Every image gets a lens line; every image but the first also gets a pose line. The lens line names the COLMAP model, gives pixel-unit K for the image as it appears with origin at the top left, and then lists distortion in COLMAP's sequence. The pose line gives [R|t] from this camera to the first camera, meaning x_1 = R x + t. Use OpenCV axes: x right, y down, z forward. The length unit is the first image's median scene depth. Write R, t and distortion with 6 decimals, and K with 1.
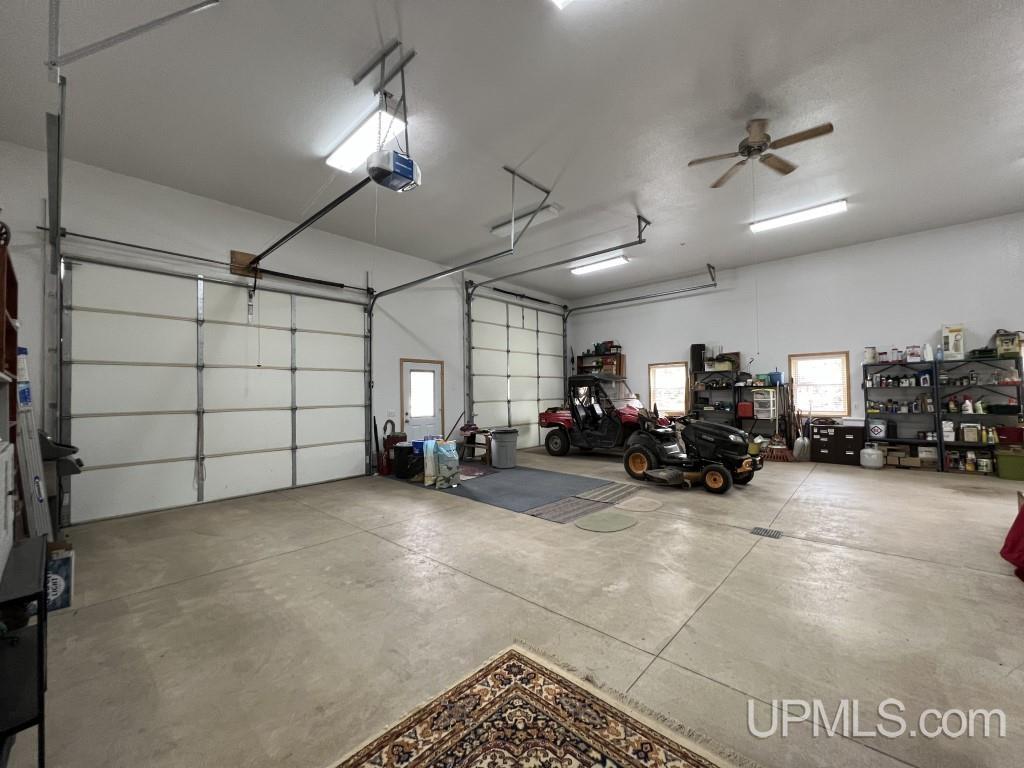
lens RADIAL K [[410.8, 0, 513.7], [0, 410.8, 388.0], [0, 0, 1]] dist [0.000745, -0.000369]
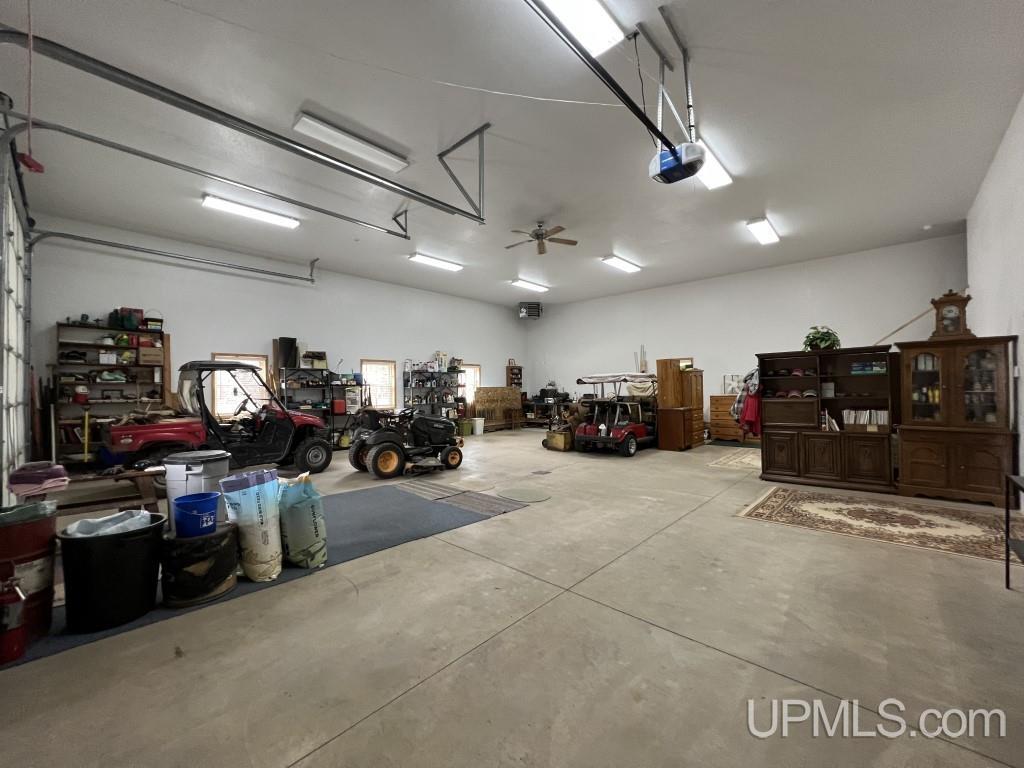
lens RADIAL K [[410.8, 0, 513.5], [0, 410.8, 387.9], [0, 0, 1]] dist [0.000745, -0.000369]
pose [[0.005232, 0.015695, 0.999863, -0.829079], [-0.003425, 0.999871, -0.015677, 0.031559], [-0.999980, -0.003342, 0.005286, 0.885271]]
